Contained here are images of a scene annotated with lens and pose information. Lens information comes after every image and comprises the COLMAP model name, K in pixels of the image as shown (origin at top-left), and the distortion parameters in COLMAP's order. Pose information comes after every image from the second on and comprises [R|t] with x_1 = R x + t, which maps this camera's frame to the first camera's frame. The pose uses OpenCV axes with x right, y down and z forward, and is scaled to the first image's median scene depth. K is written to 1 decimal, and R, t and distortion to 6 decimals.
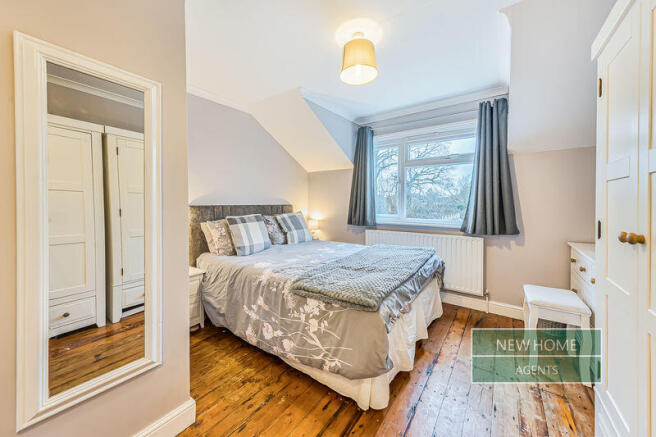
lens RADIAL K [[240.3, 0, 327.9], [0, 240.3, 204.1], [0, 0, 1]] dist [0.001086, -0.000052]
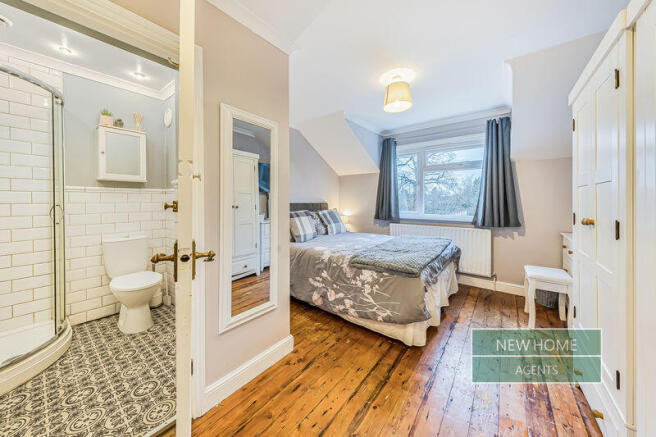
lens RADIAL K [[226.5, 0, 328.0], [0, 226.5, 200.3], [0, 0, 1]] dist [-0.000439, -0.000013]
pose [[0.999344, 0.000201, -0.036220, -0.162882], [-0.000564, 0.999950, -0.009993, 0.002249], [0.036216, 0.010007, 0.999294, -0.213386]]
